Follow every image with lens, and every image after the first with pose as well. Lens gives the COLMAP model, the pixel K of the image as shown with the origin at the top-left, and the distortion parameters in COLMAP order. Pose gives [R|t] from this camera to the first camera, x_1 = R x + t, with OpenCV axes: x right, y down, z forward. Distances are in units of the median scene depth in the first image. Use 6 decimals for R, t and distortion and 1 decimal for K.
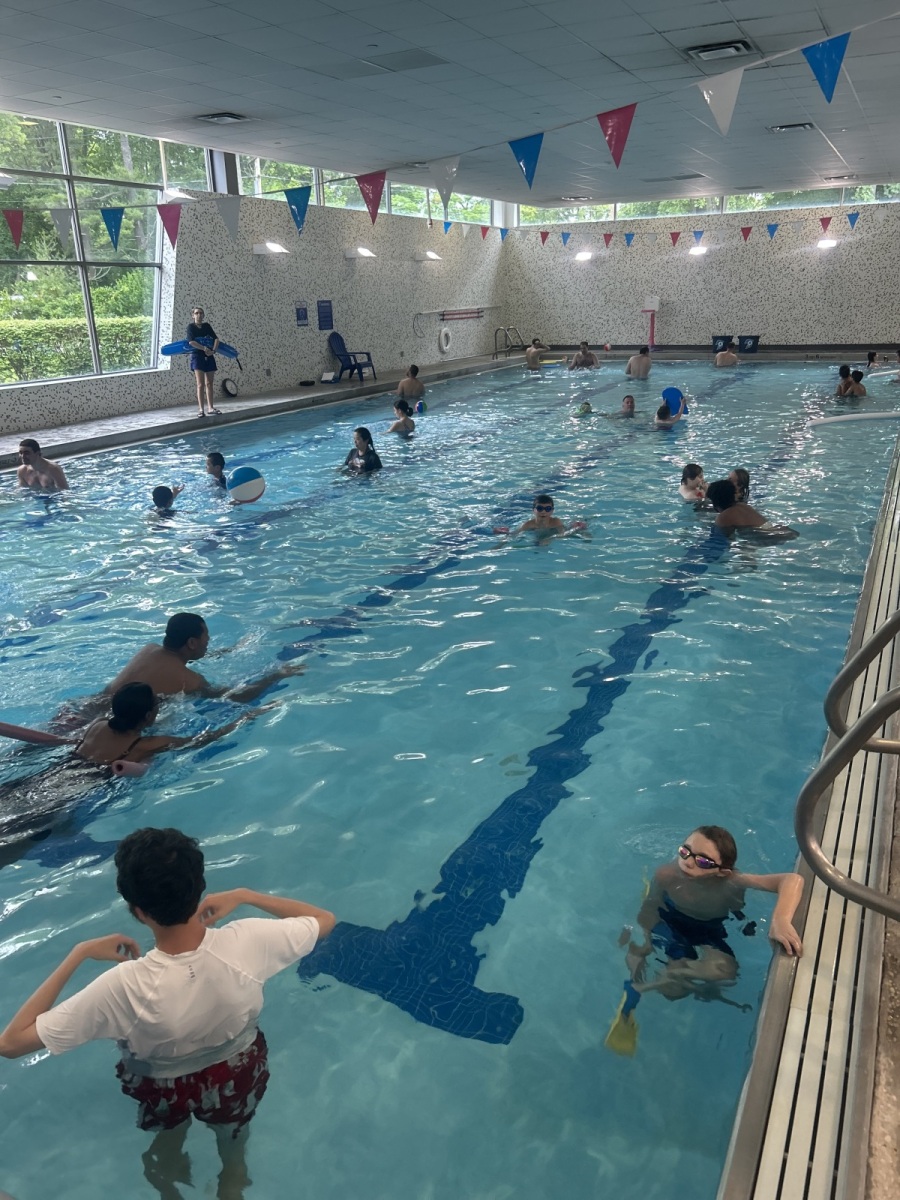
lens RADIAL K [[912.7, 0, 447.8], [0, 912.7, 603.2], [0, 0, 1]] dist [0.011656, 0.000889]
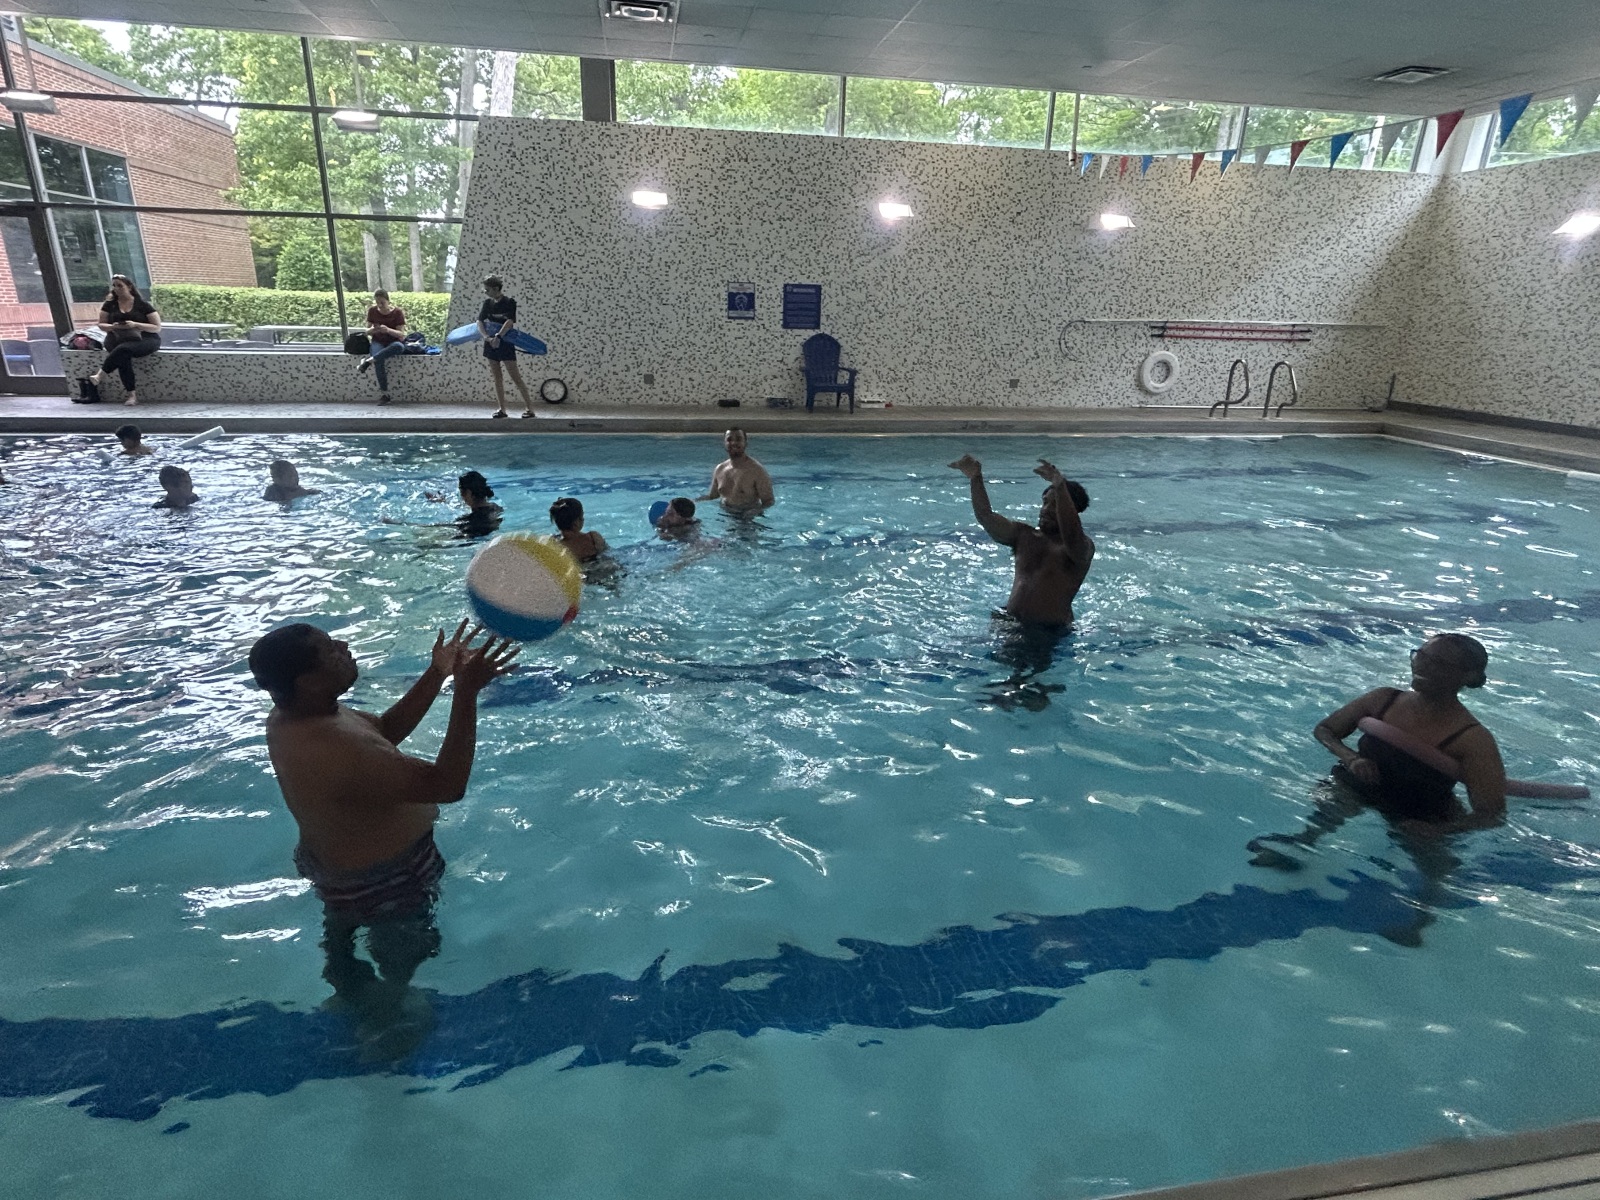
lens RADIAL K [[863.0, 0, 804.9], [0, 863.0, 604.0], [0, 0, 1]] dist [-0.003252, -0.000123]
pose [[0.595411, 0.309991, -0.741209, 0.388252], [-0.298584, 0.941867, 0.154059, -0.207547], [0.745877, 0.129585, 0.653356, 0.616907]]
